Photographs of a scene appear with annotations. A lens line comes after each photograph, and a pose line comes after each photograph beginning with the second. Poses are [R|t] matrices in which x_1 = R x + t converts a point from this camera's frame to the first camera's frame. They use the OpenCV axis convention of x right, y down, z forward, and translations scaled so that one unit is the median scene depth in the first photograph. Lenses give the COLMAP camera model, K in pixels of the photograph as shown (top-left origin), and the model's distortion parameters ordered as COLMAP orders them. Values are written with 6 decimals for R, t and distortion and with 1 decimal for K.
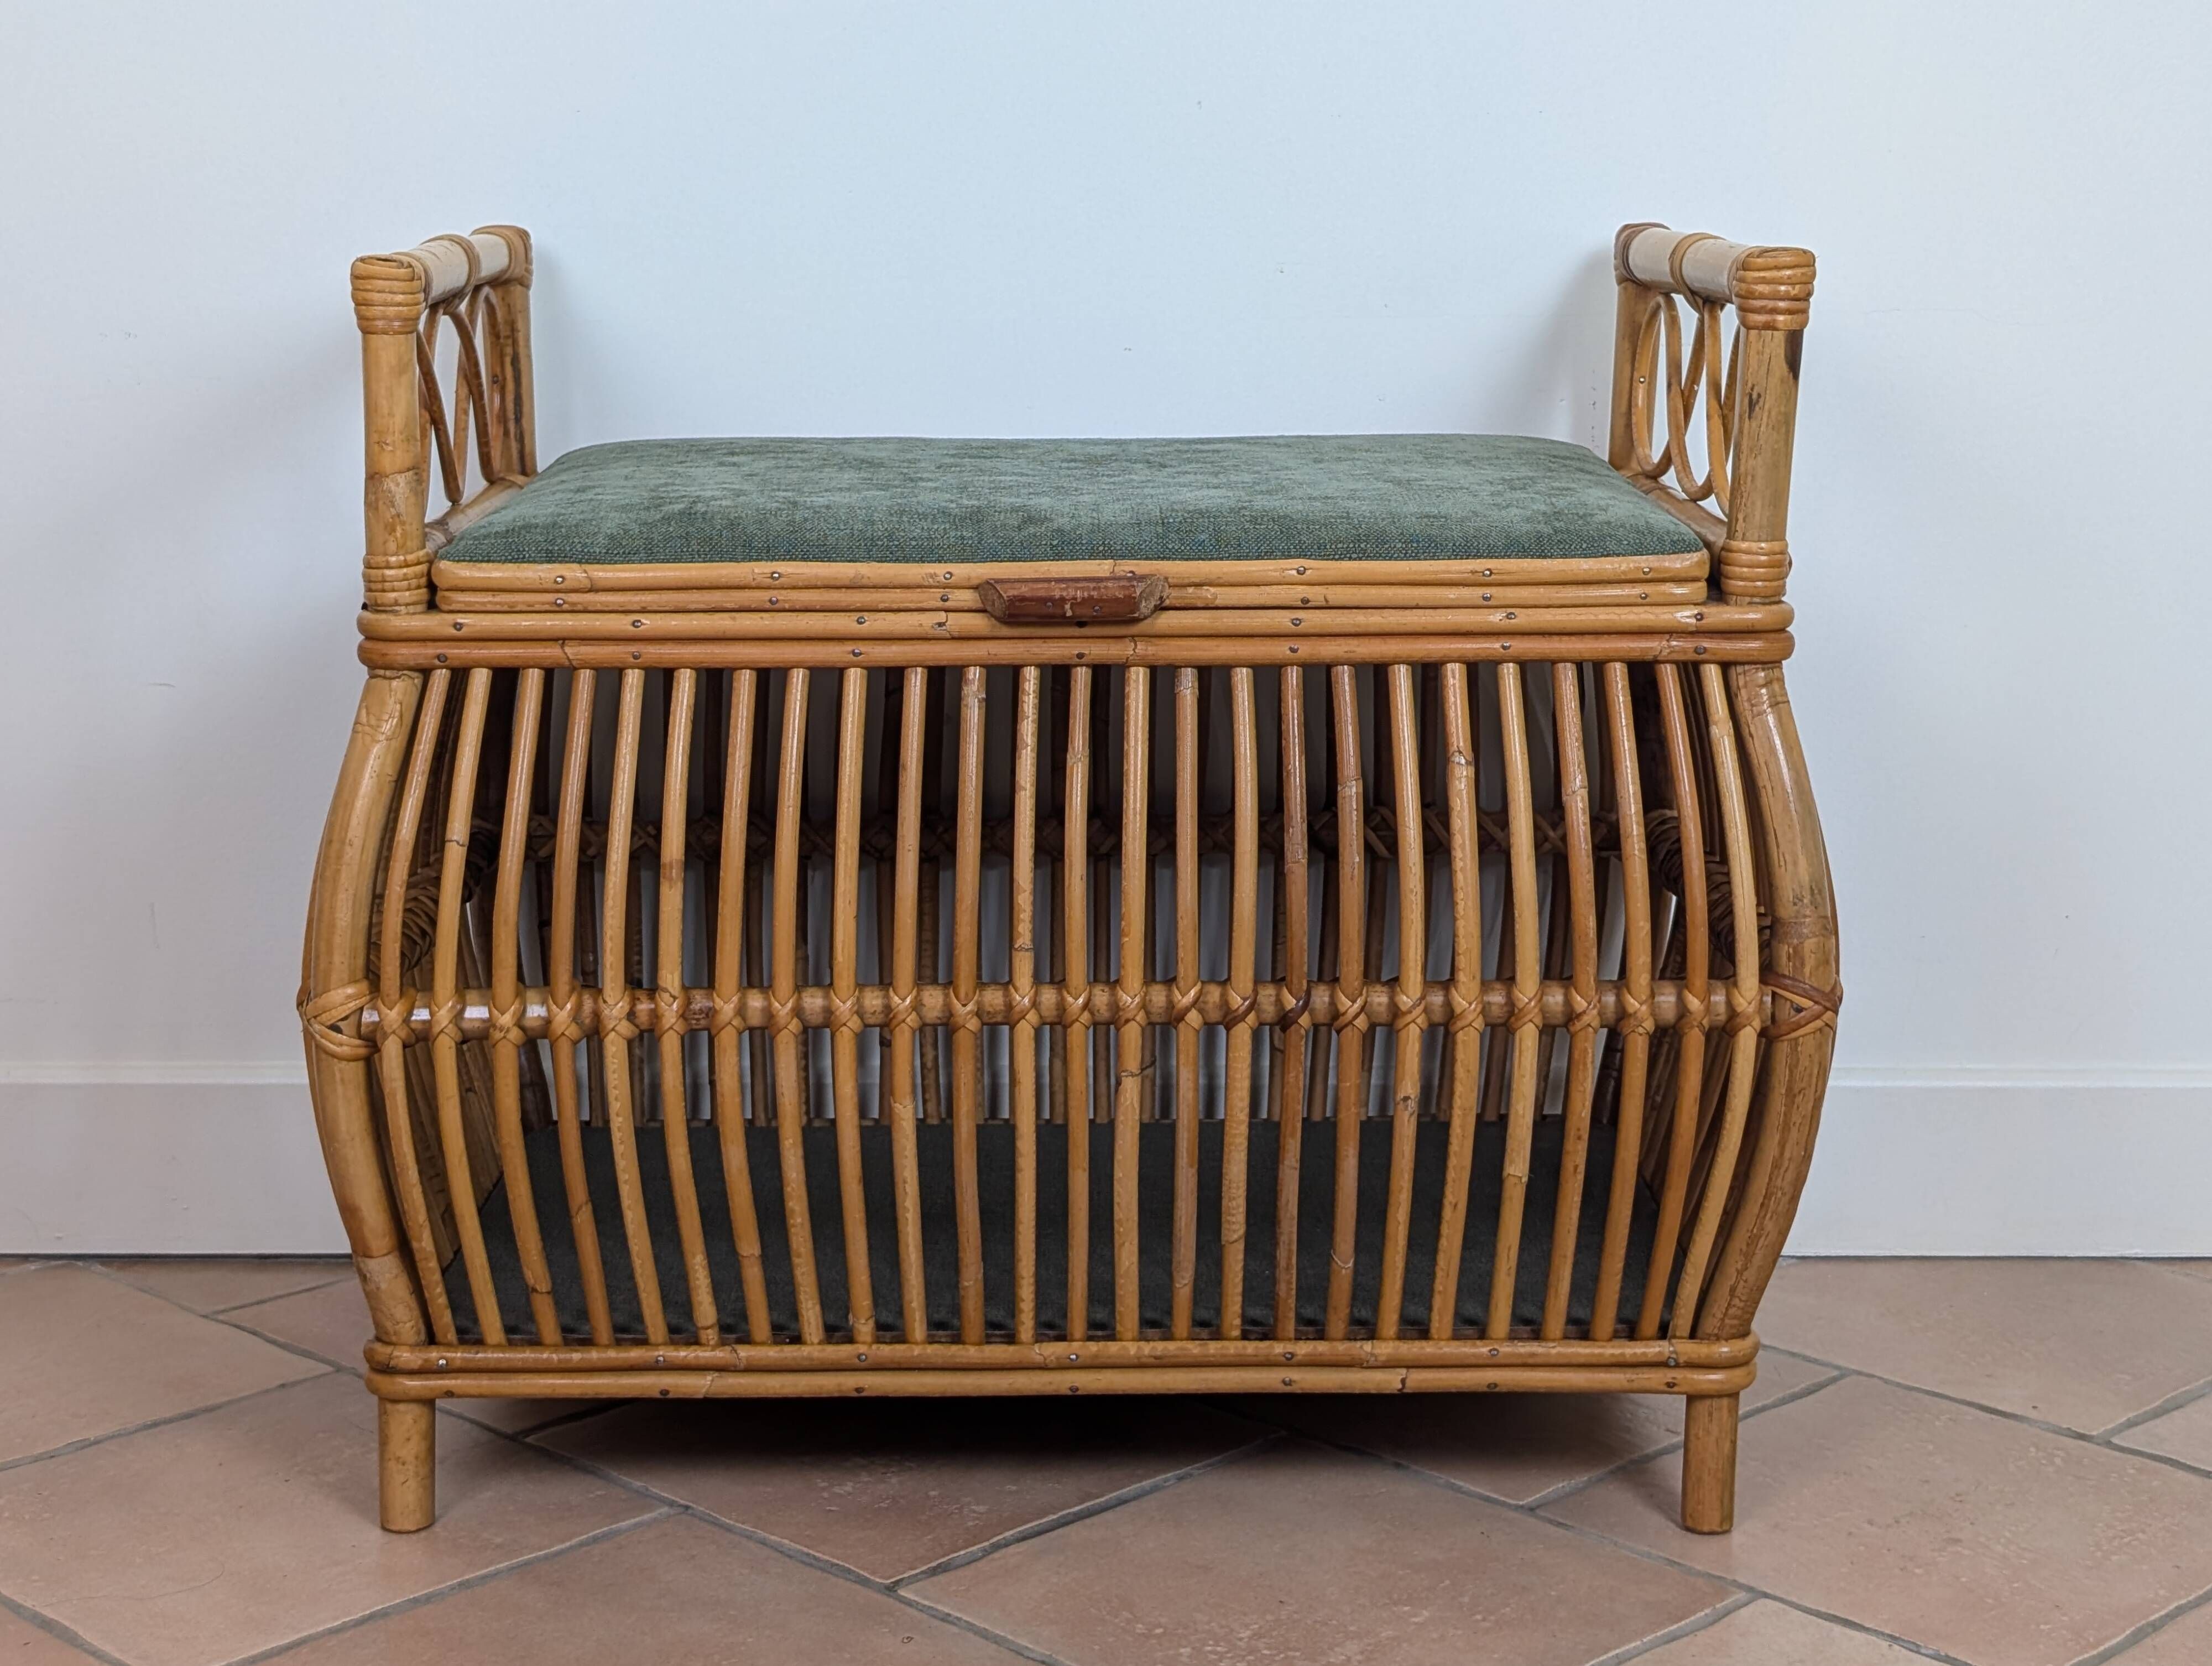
lens RADIAL K [[4024.1, 0, 1121.2], [0, 4024.1, 813.7], [0, 0, 1]] dist [0.181262, 0.000000]
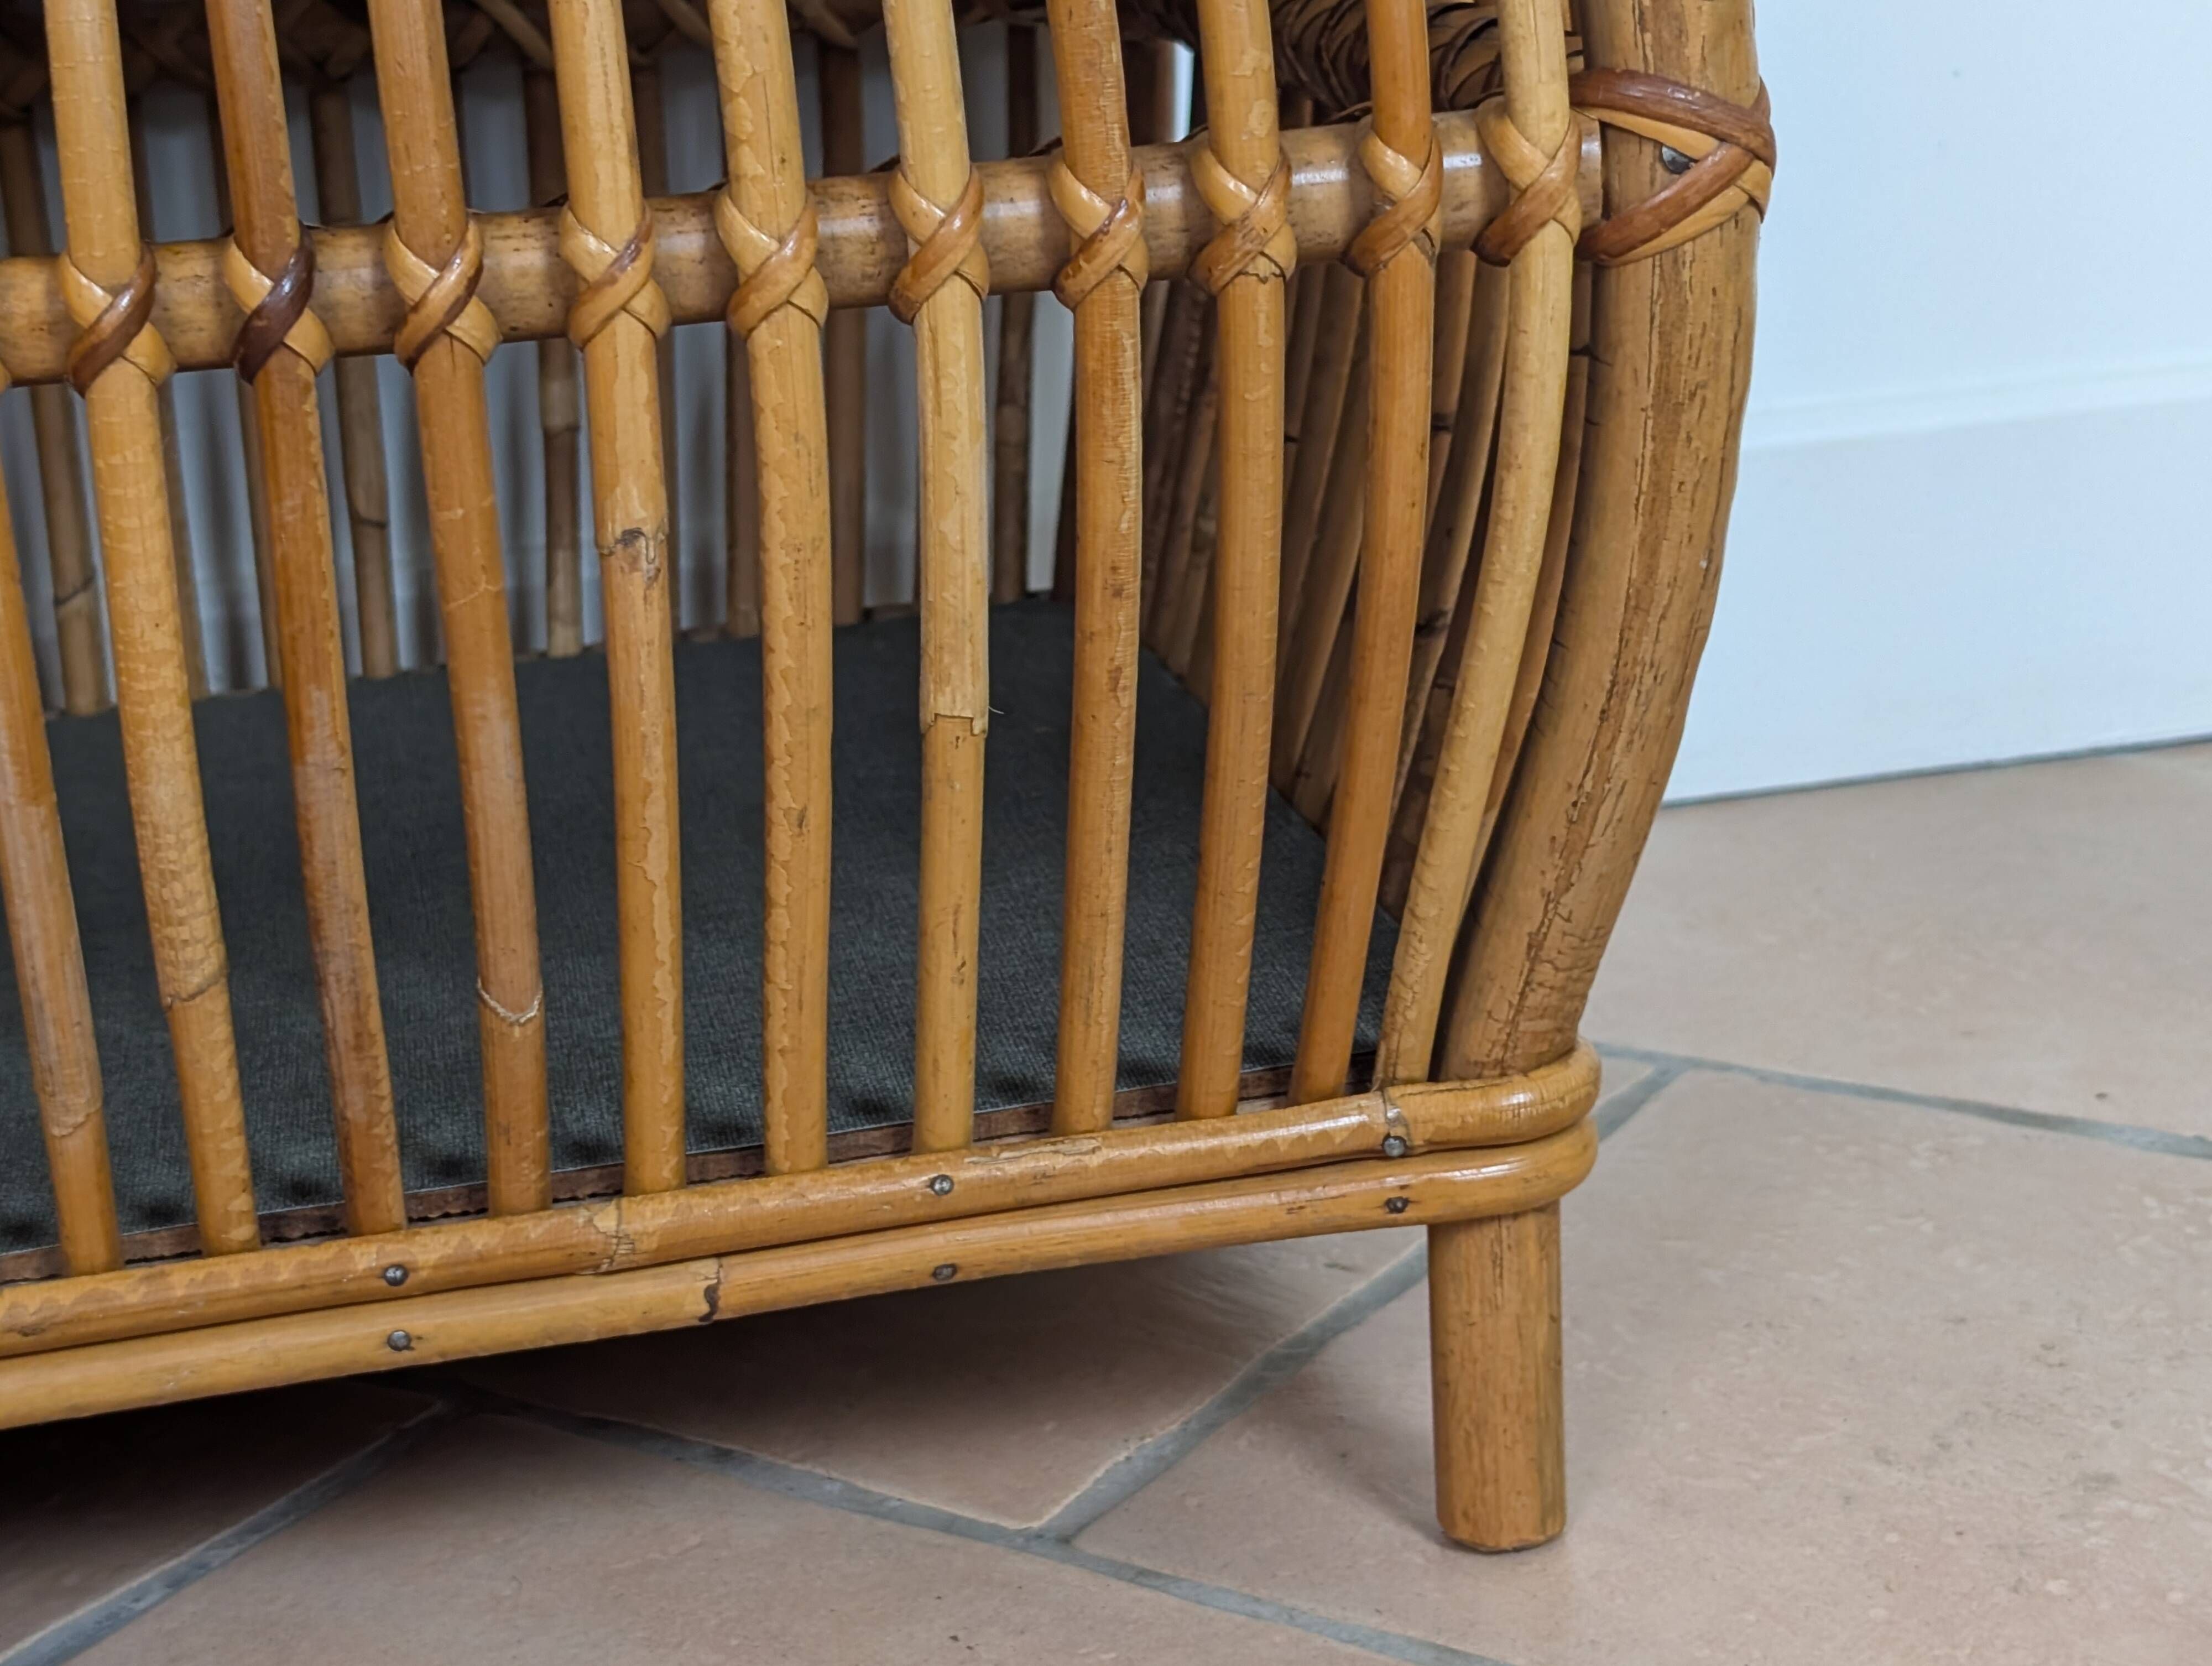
lens RADIAL K [[4024.1, 0, 1041.9], [0, 4024.1, 807.2], [0, 0, 1]] dist [0.181262, 0.000000]
pose [[0.981791, -0.118968, 0.148095, 0.050929], [0.104112, 0.989077, 0.104340, 0.061135], [-0.158891, -0.087022, 0.983454, 0.645144]]
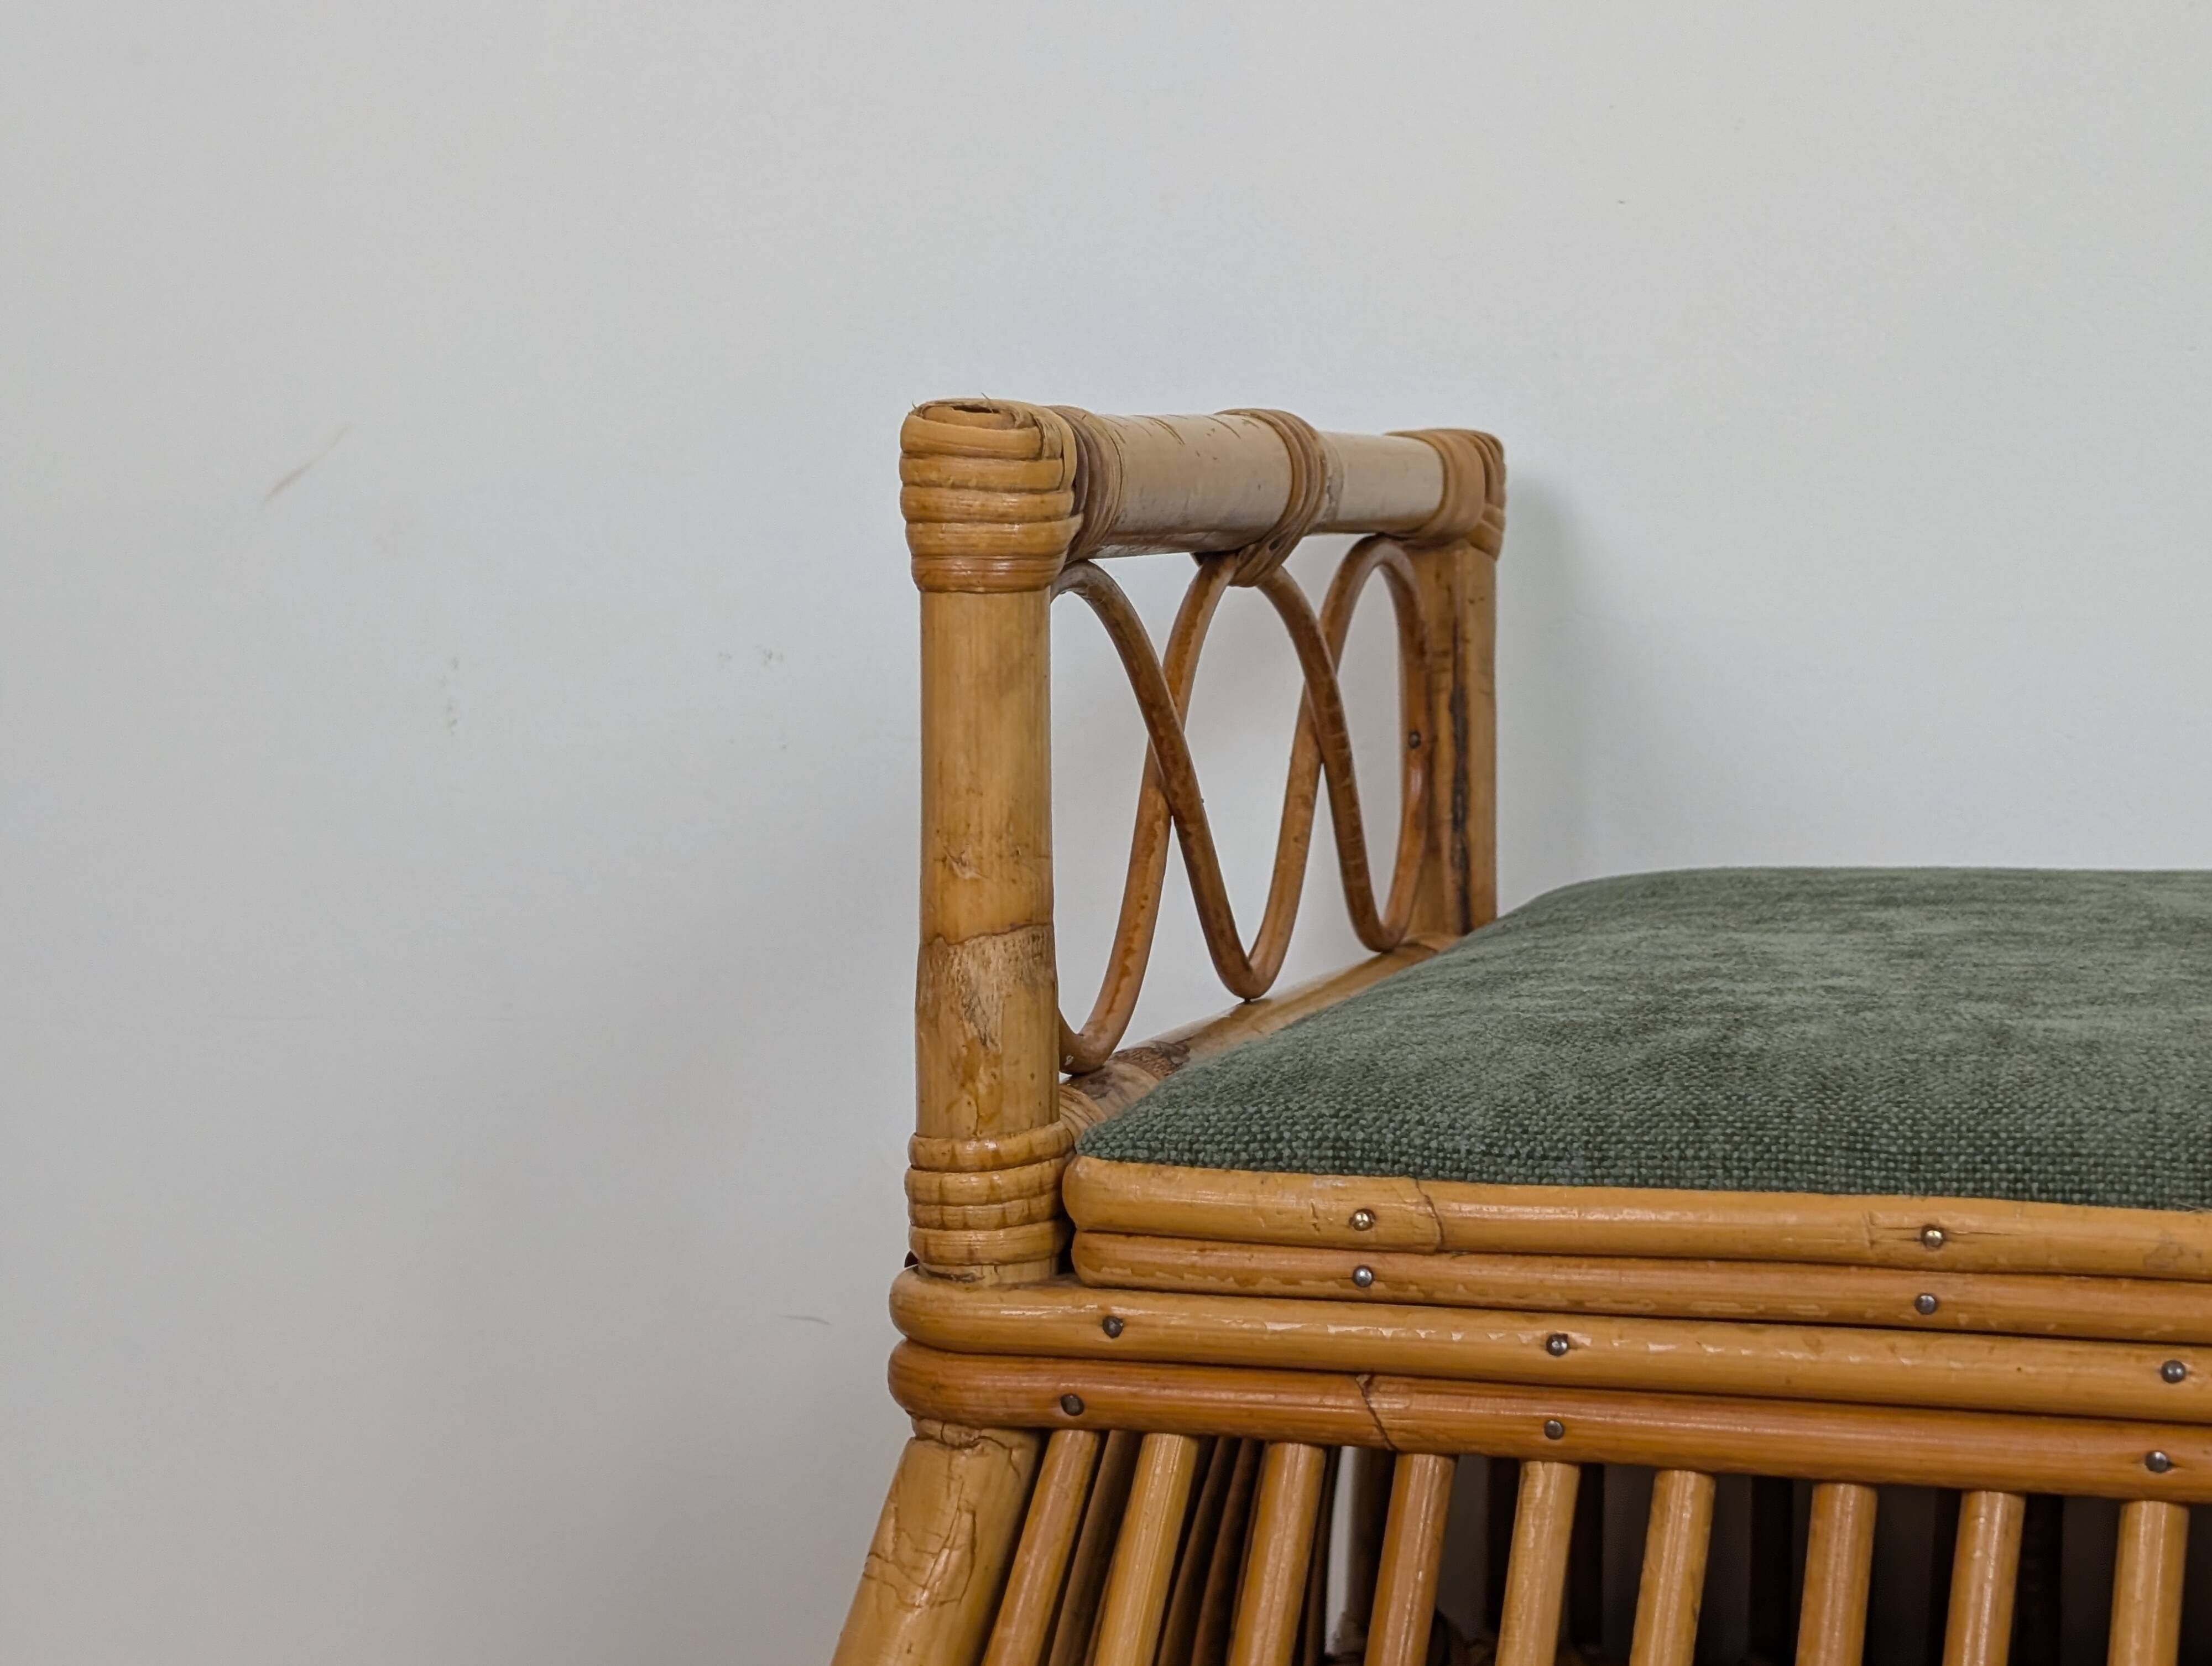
lens RADIAL K [[4024.1, 0, 1134.1], [0, 4024.1, 875.1], [0, 0, 1]] dist [0.181262, 0.000000]
pose [[0.947917, 0.019013, -0.317950, -0.037752], [-0.048446, 0.995209, -0.084924, -0.056393], [0.314812, 0.095904, 0.944297, 0.622188]]
